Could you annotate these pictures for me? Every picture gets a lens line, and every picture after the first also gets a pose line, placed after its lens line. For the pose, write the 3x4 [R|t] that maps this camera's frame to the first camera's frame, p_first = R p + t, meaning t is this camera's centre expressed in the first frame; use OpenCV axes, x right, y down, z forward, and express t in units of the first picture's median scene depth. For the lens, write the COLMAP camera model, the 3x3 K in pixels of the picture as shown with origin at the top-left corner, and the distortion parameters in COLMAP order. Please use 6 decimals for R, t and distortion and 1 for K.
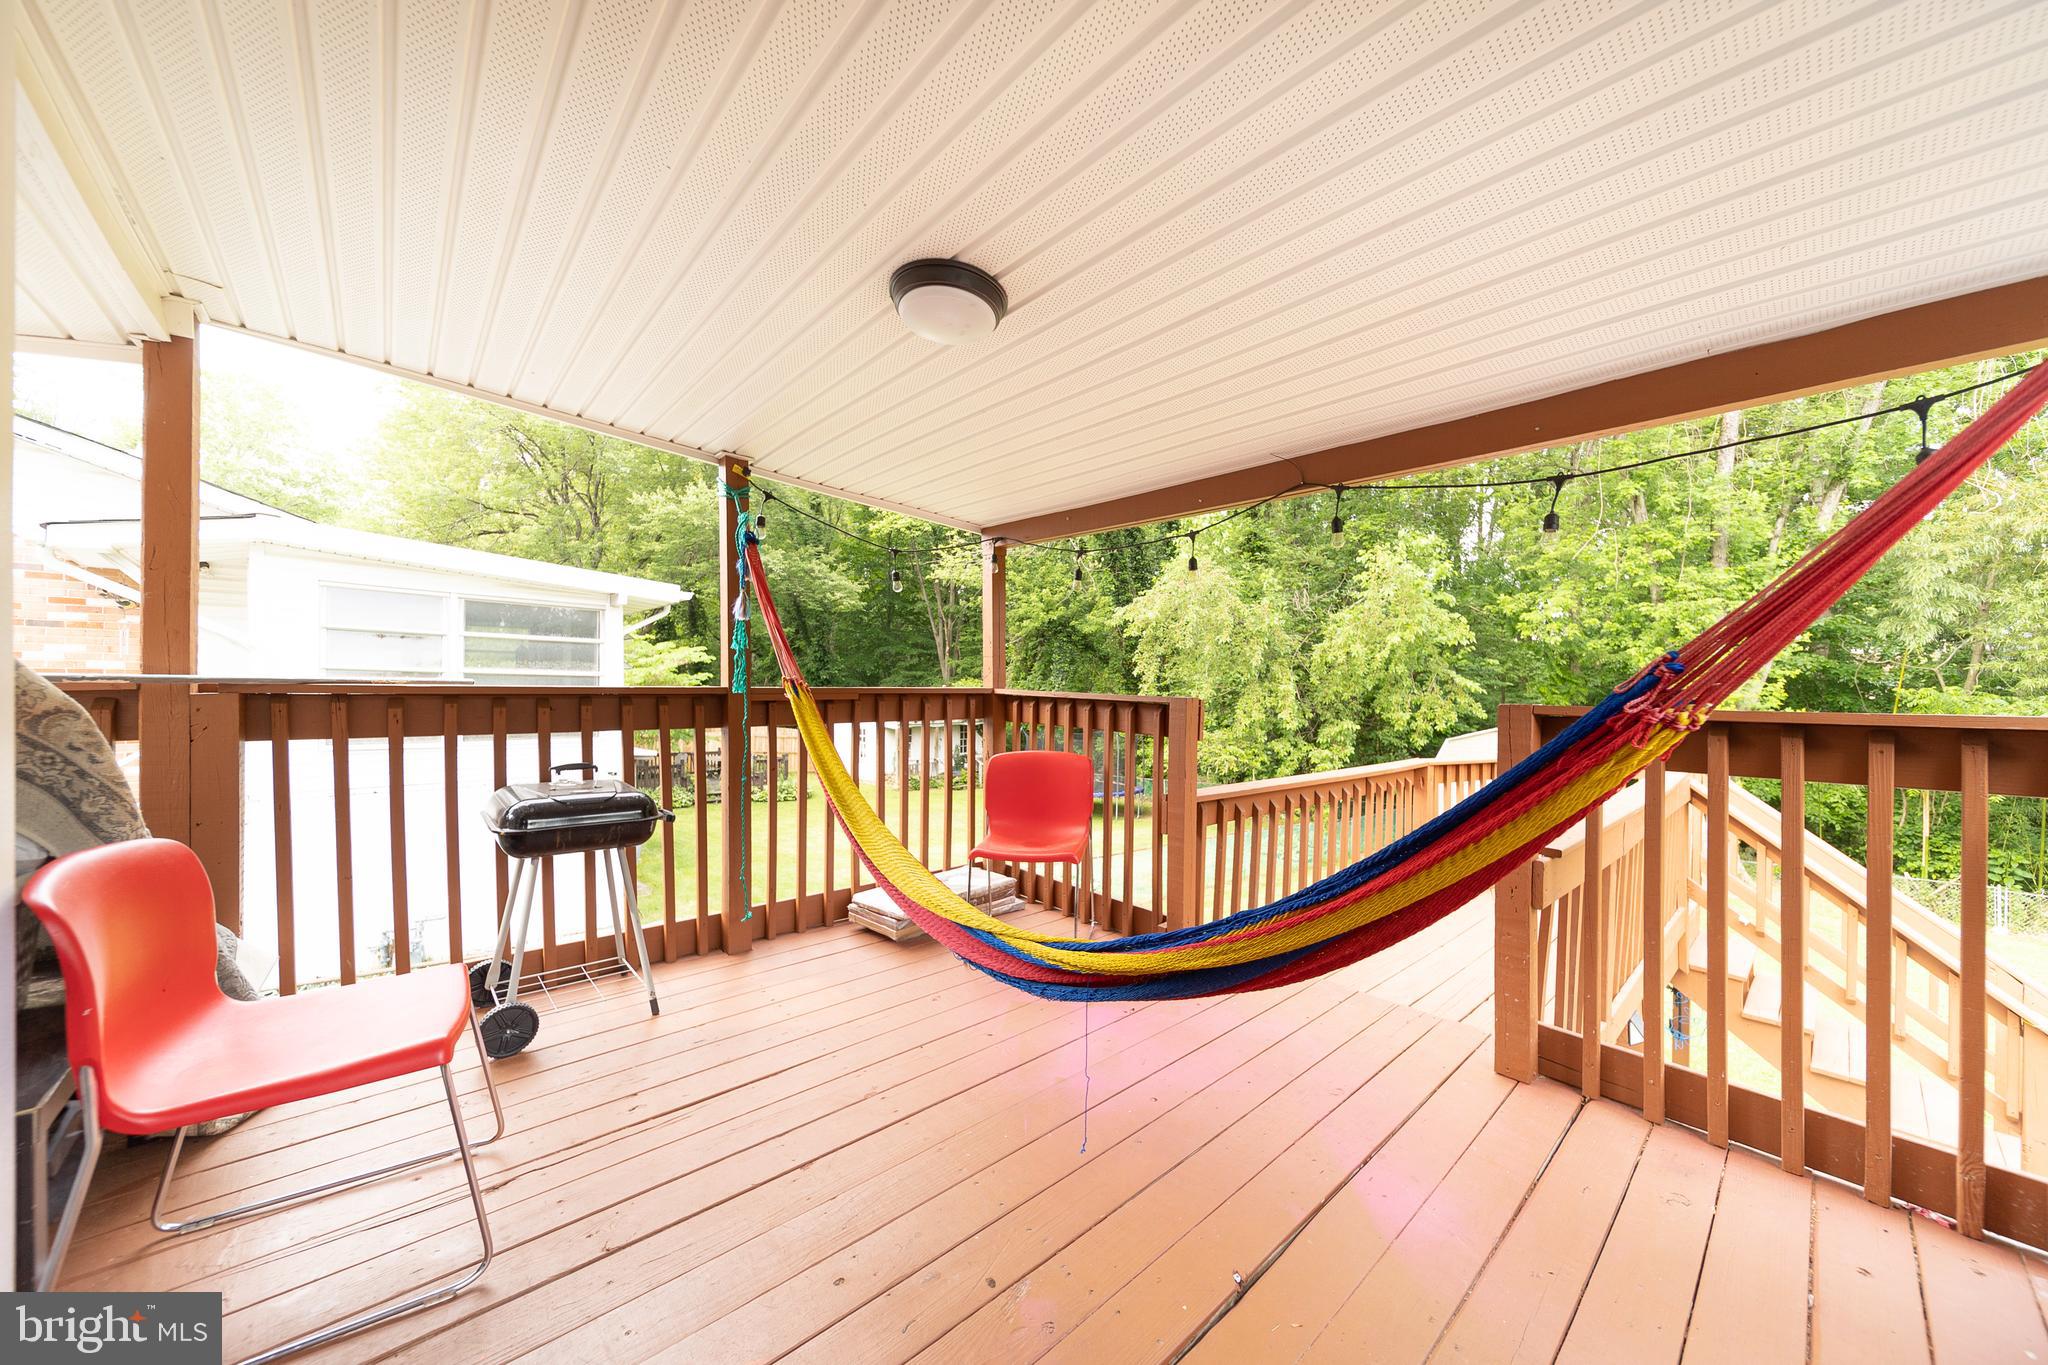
lens RADIAL K [[711.2, 0, 1038.8], [0, 711.2, 693.3], [0, 0, 1]] dist [0.000754, -0.000004]
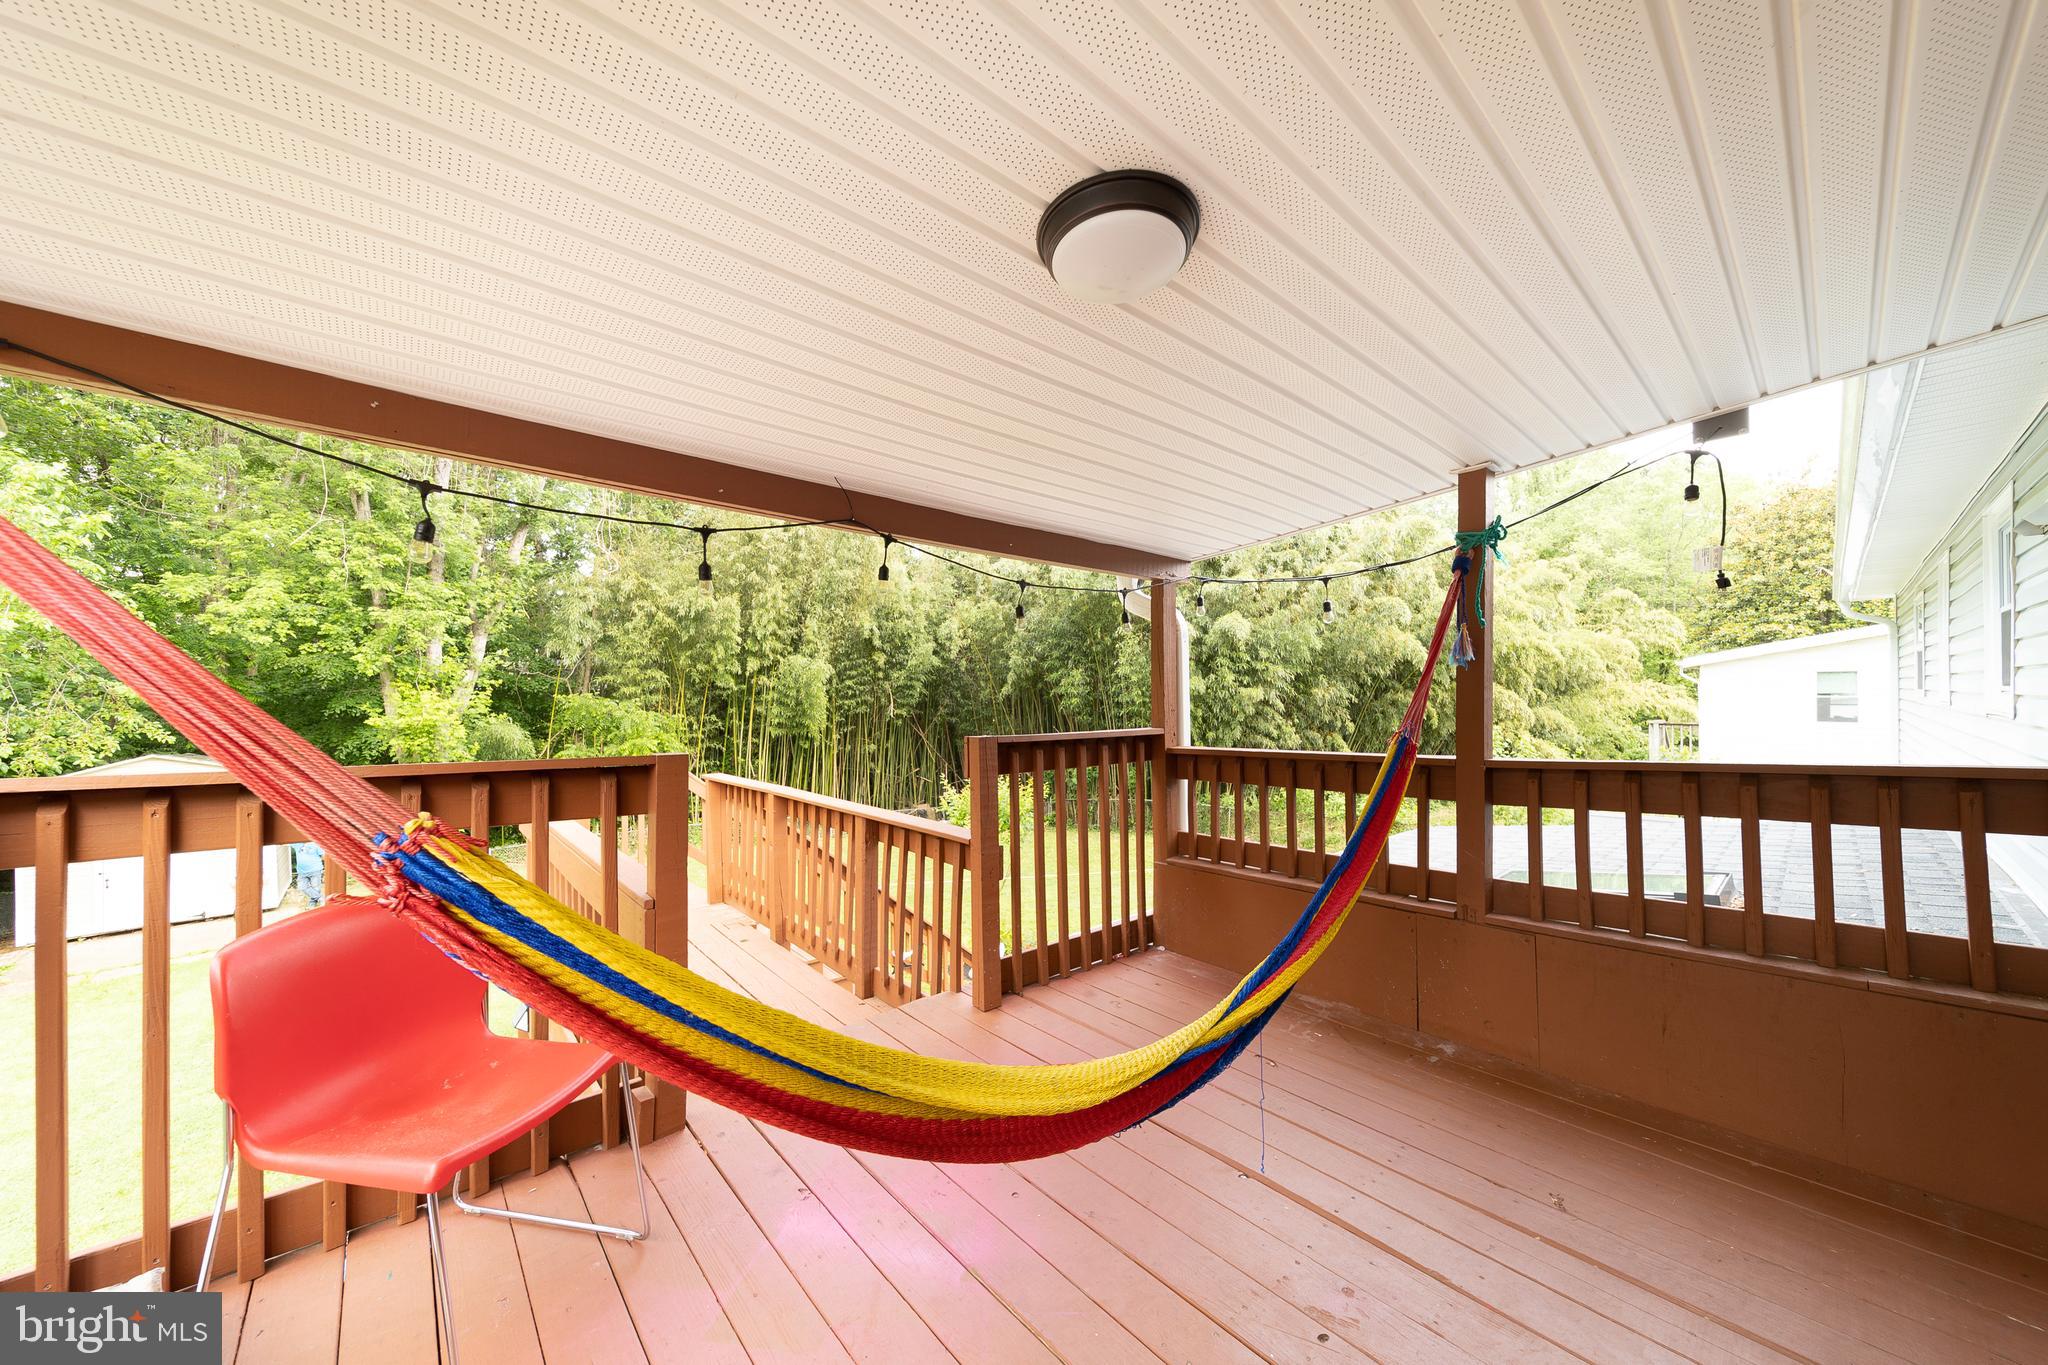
lens RADIAL K [[711.2, 0, 1038.8], [0, 711.2, 693.3], [0, 0, 1]] dist [0.000754, -0.000004]
pose [[0.009534, -0.007761, 0.999924, -0.085243], [0.012267, 0.999896, 0.007644, -0.009550], [-0.999879, 0.012193, 0.009628, 0.107752]]
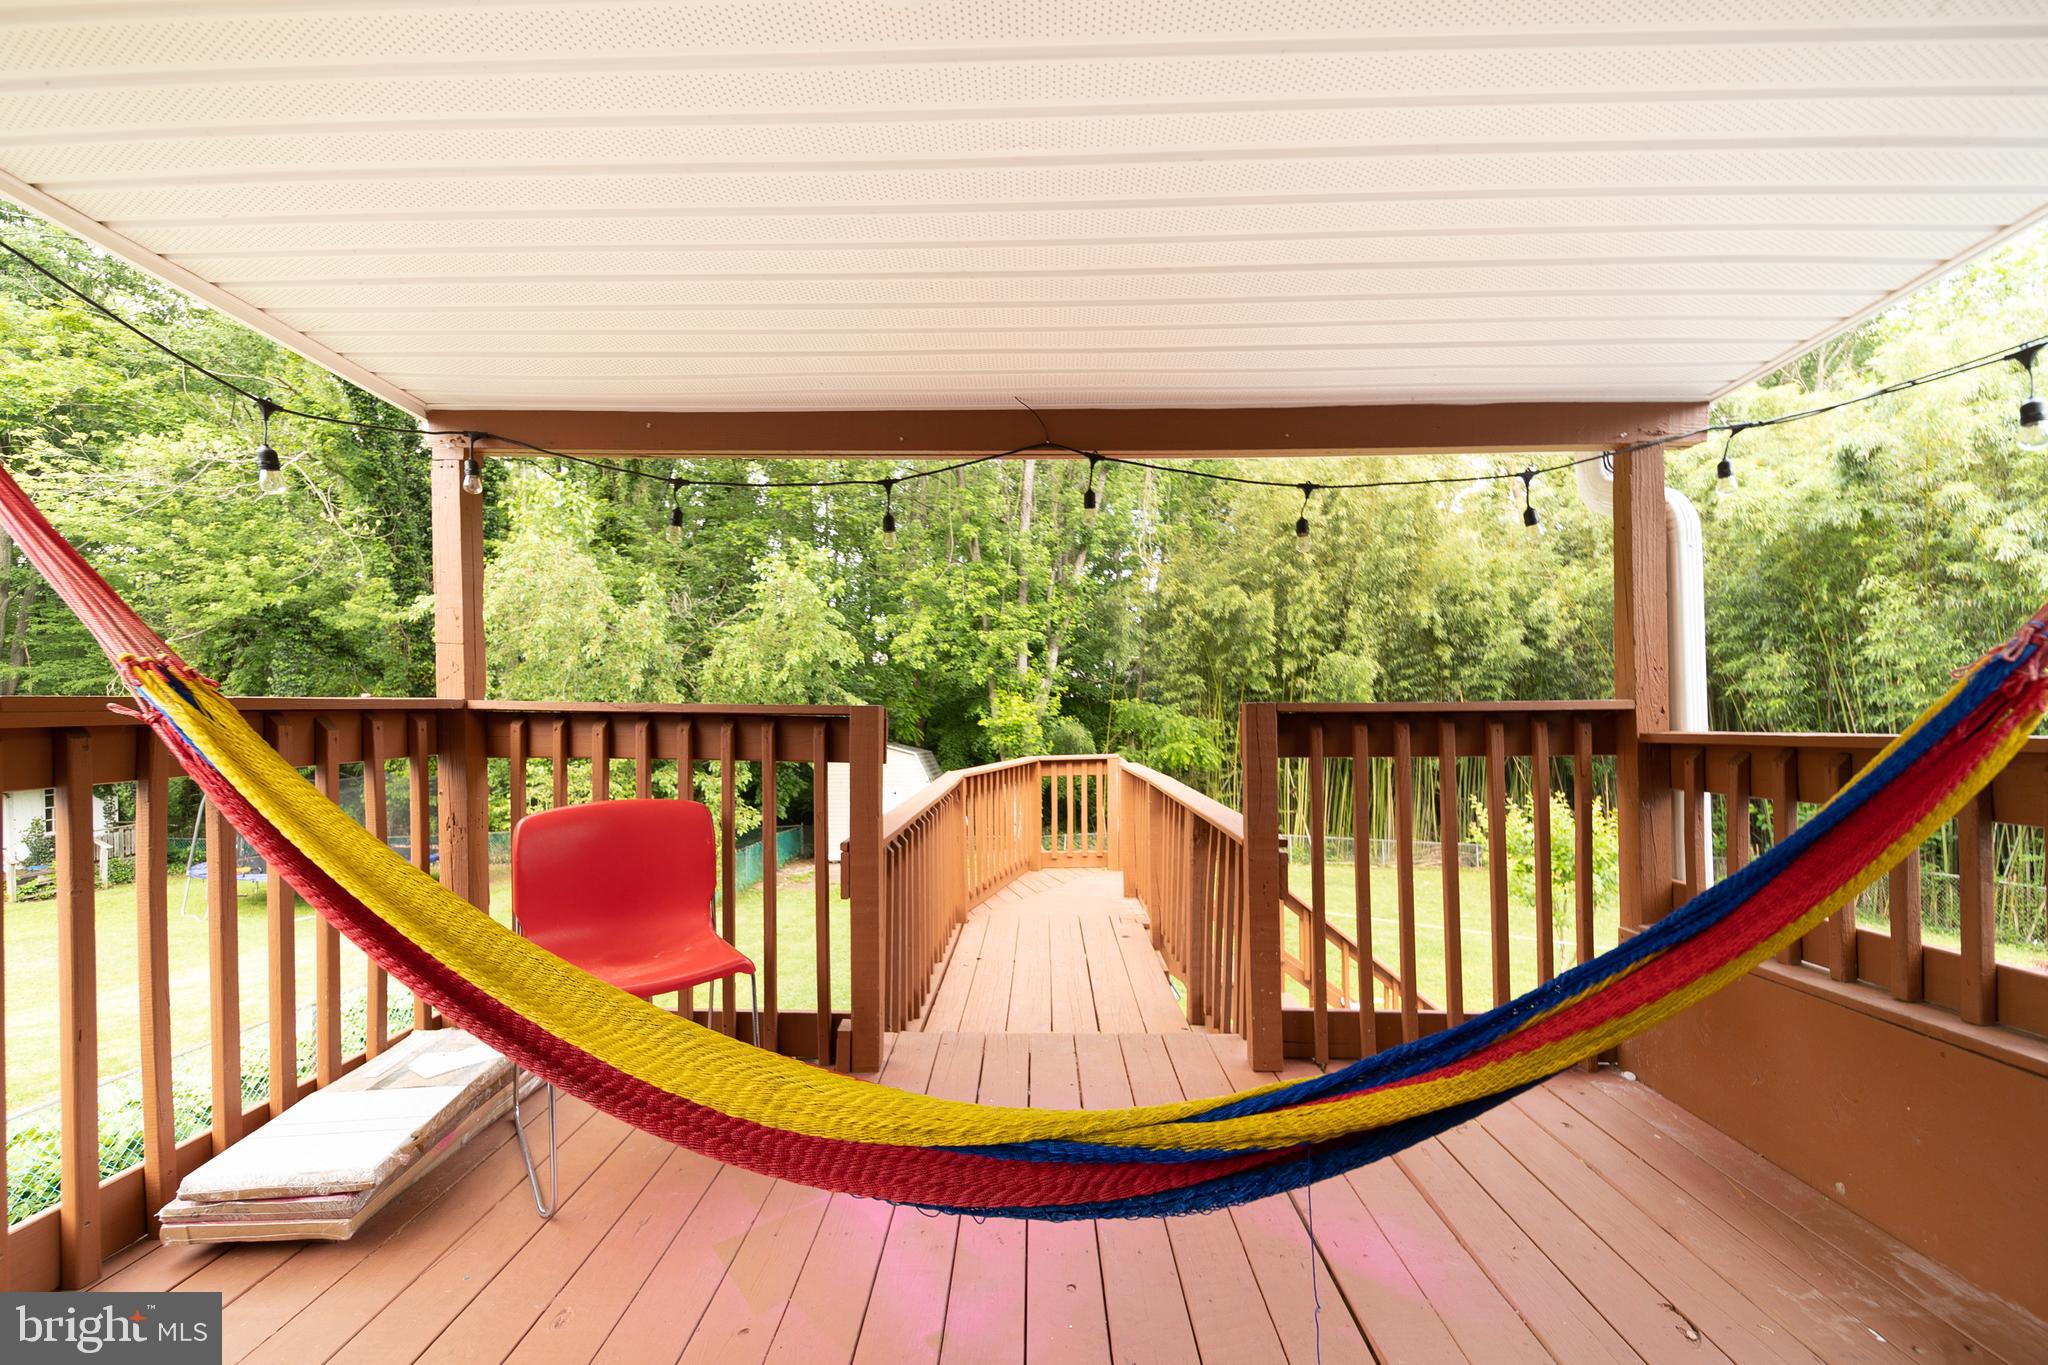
lens RADIAL K [[783.9, 0, 1019.5], [0, 783.9, 704.0], [0, 0, 1]] dist [-0.003331, -0.000323]
pose [[0.690638, -0.011939, 0.723102, -0.046144], [0.020801, 0.999778, -0.003360, 0.001650], [-0.722901, 0.017362, 0.690733, 0.057590]]
